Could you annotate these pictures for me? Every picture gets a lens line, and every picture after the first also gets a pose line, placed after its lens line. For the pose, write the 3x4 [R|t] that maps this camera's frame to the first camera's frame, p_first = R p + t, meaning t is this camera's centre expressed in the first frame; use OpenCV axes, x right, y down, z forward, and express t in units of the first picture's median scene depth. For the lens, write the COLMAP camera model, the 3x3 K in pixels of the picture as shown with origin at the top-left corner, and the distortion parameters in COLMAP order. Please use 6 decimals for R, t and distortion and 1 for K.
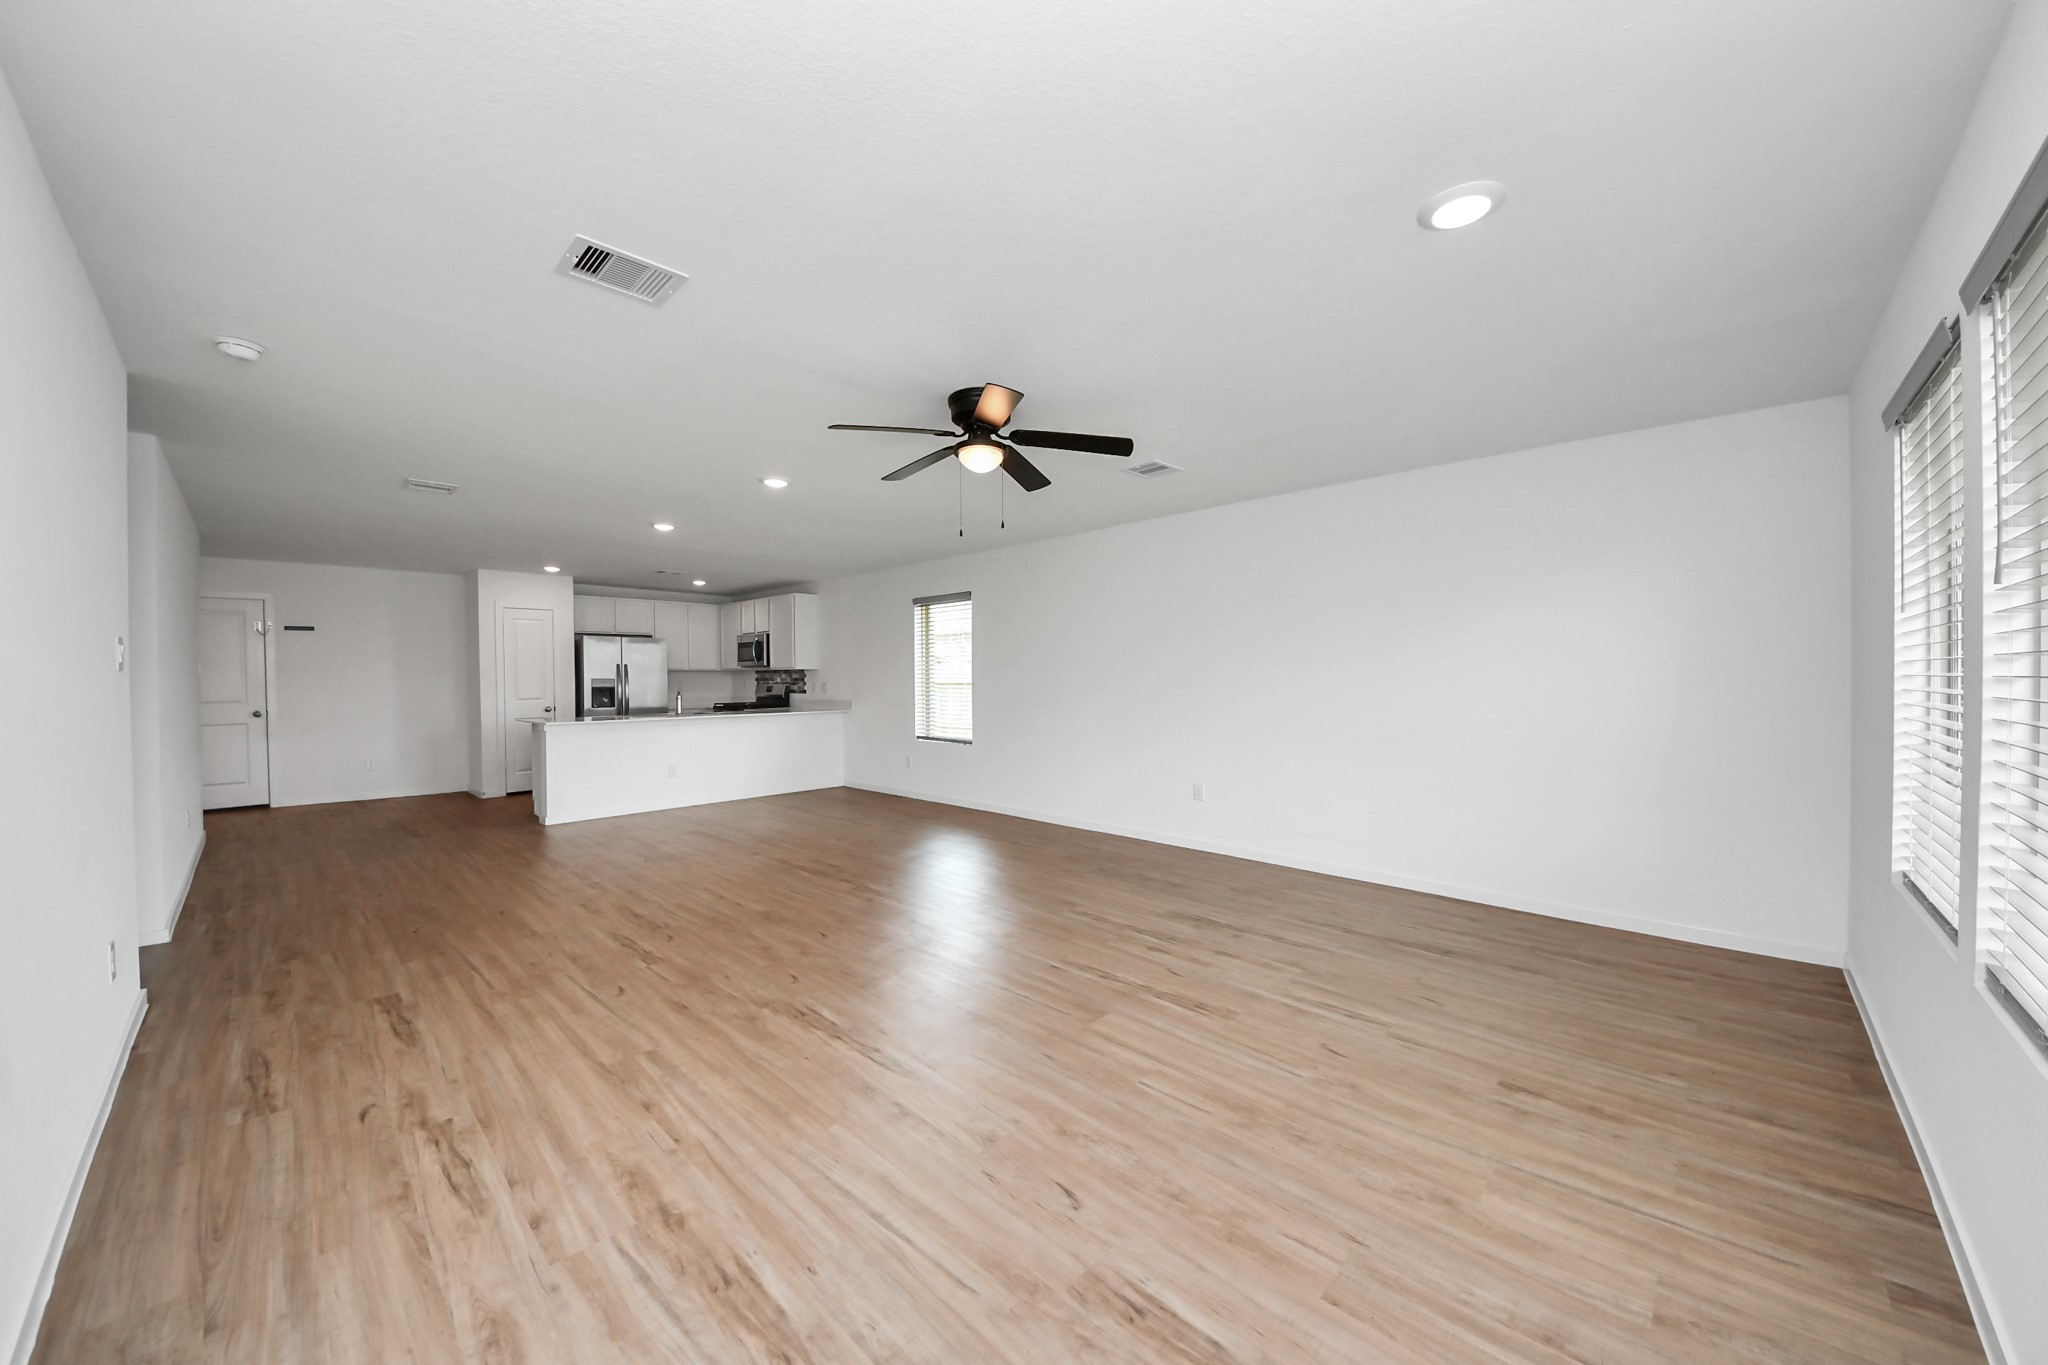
lens RADIAL K [[726.9, 0, 1022.4], [0, 726.9, 676.7], [0, 0, 1]] dist [0.006566, -0.007750]
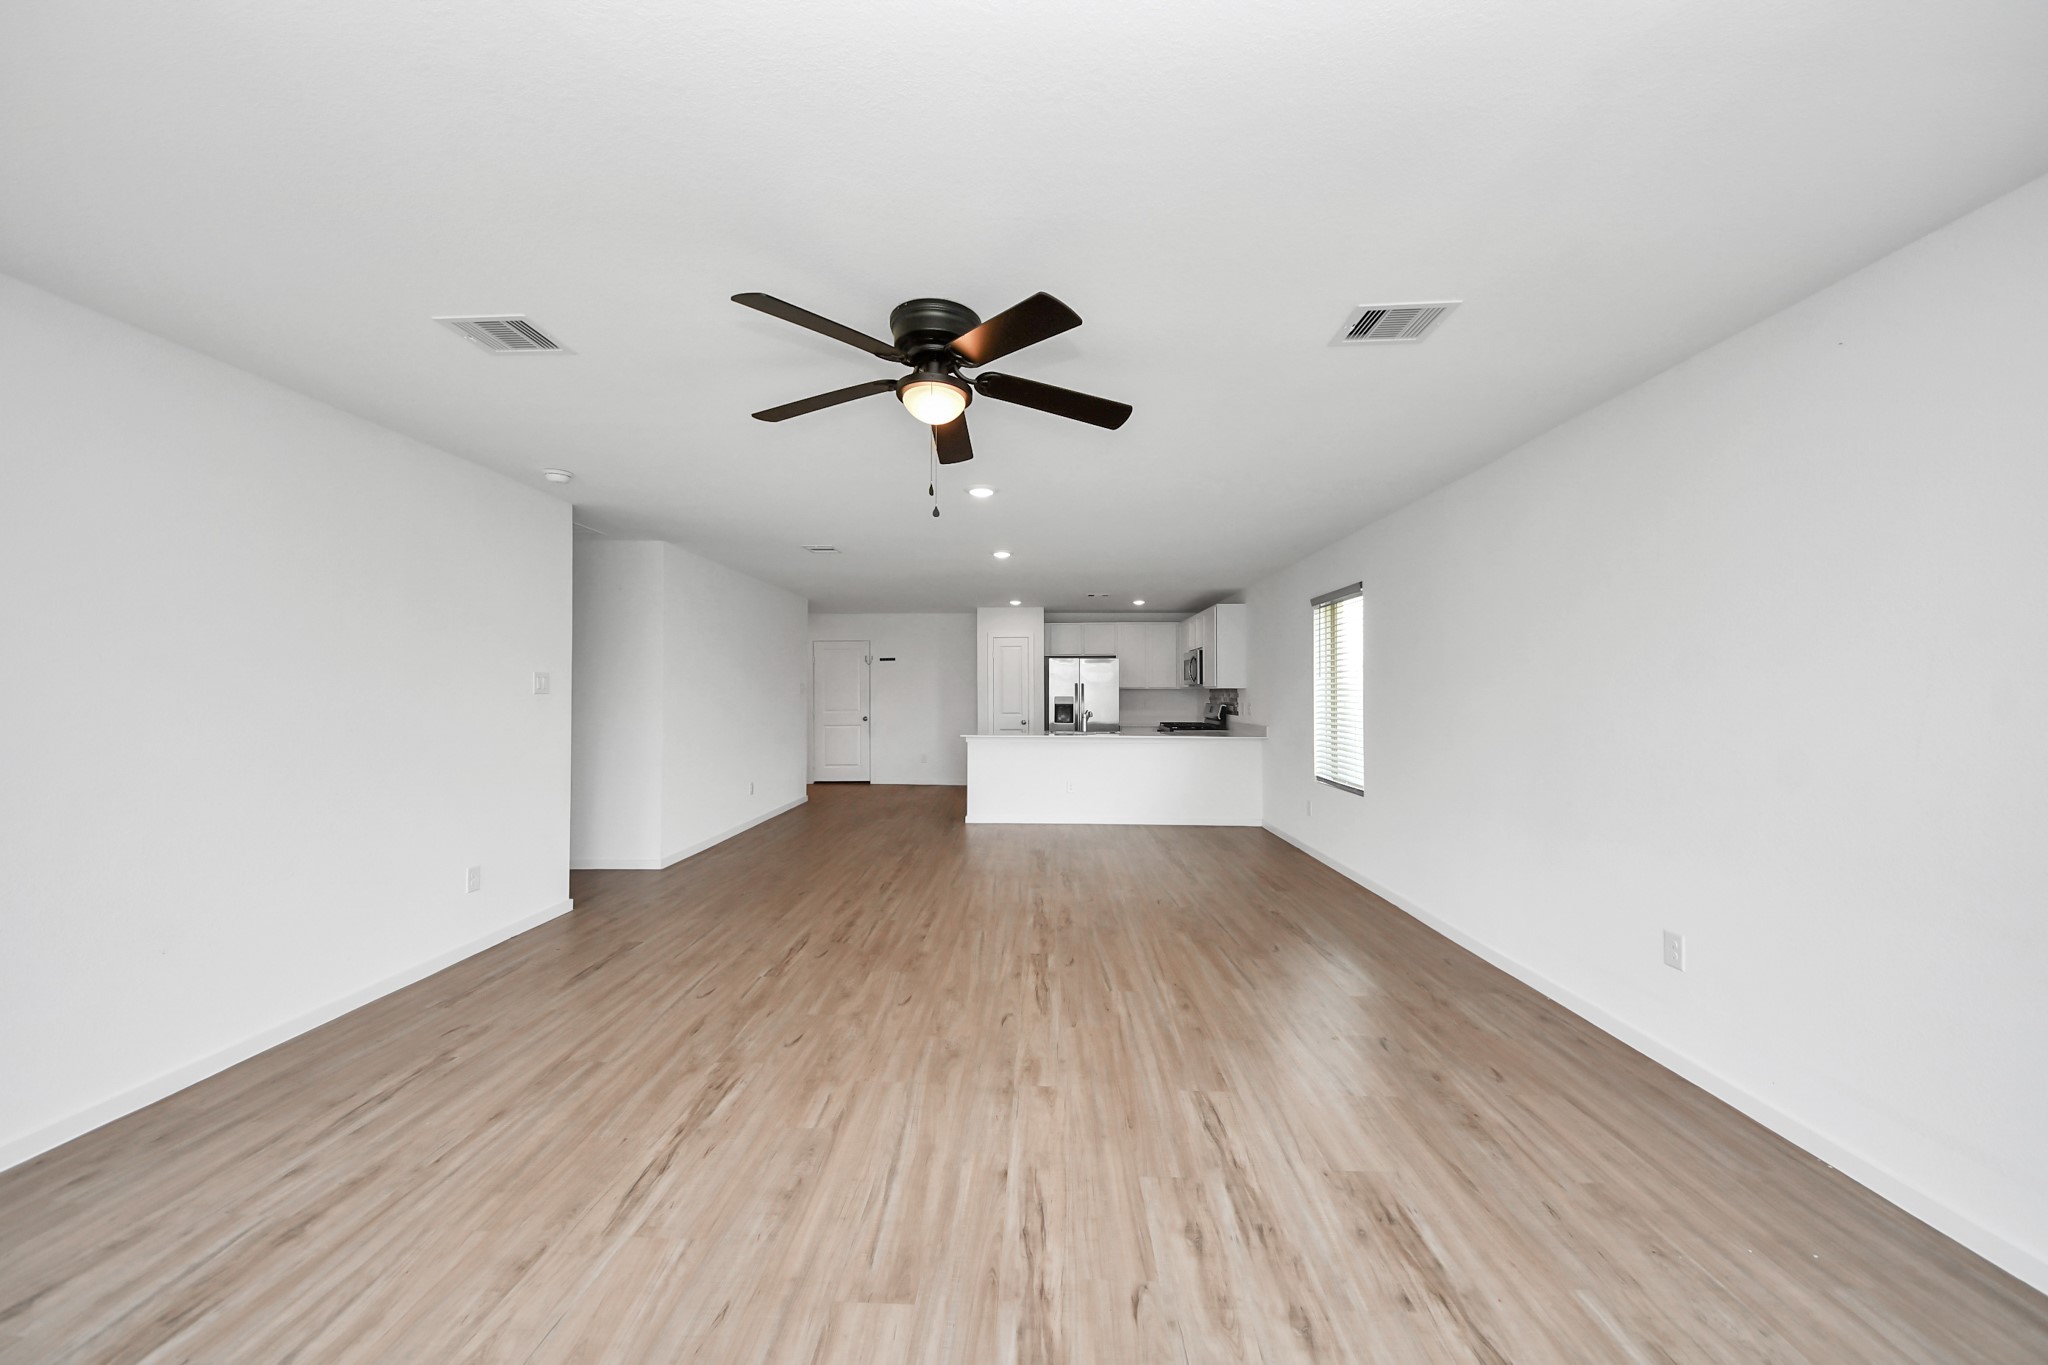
lens RADIAL K [[726.9, 0, 1016.8], [0, 726.9, 687.6], [0, 0, 1]] dist [0.006566, -0.007750]
pose [[0.664498, 0.002897, -0.747284, 0.507827], [-0.008123, 0.999961, -0.003347, -0.019452], [0.747246, 0.008294, 0.664496, 0.569107]]
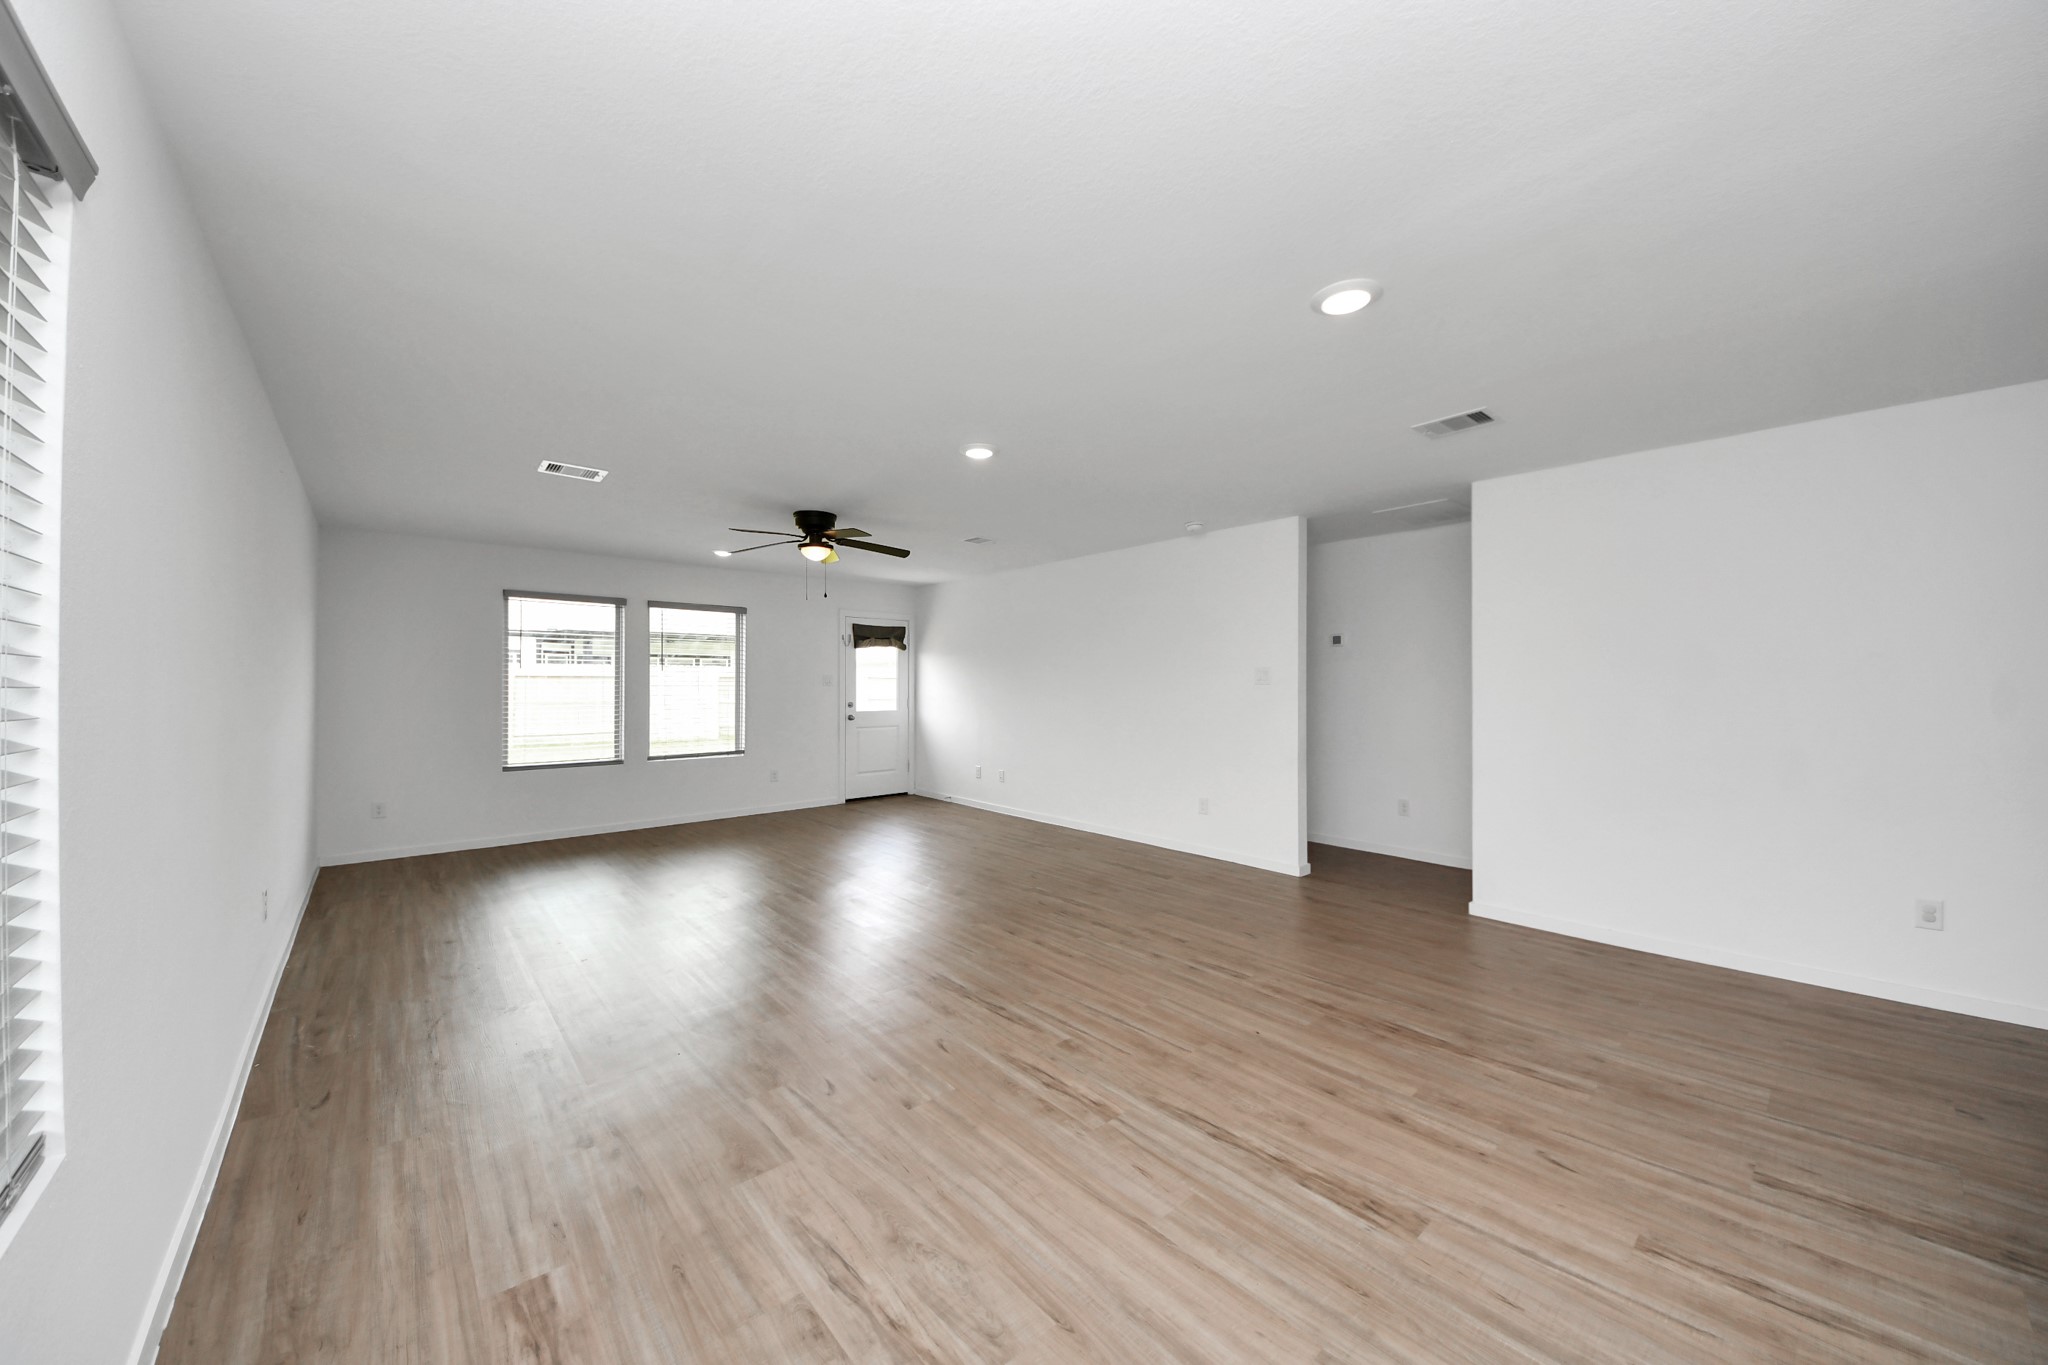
lens RADIAL K [[726.9, 0, 1015.6], [0, 726.9, 678.2], [0, 0, 1]] dist [0.006566, -0.007750]
pose [[-0.995006, 0.009639, 0.099349, -0.617853], [0.008924, 0.999931, -0.007640, -0.009923], [-0.099416, -0.006715, -0.995023, 2.420473]]
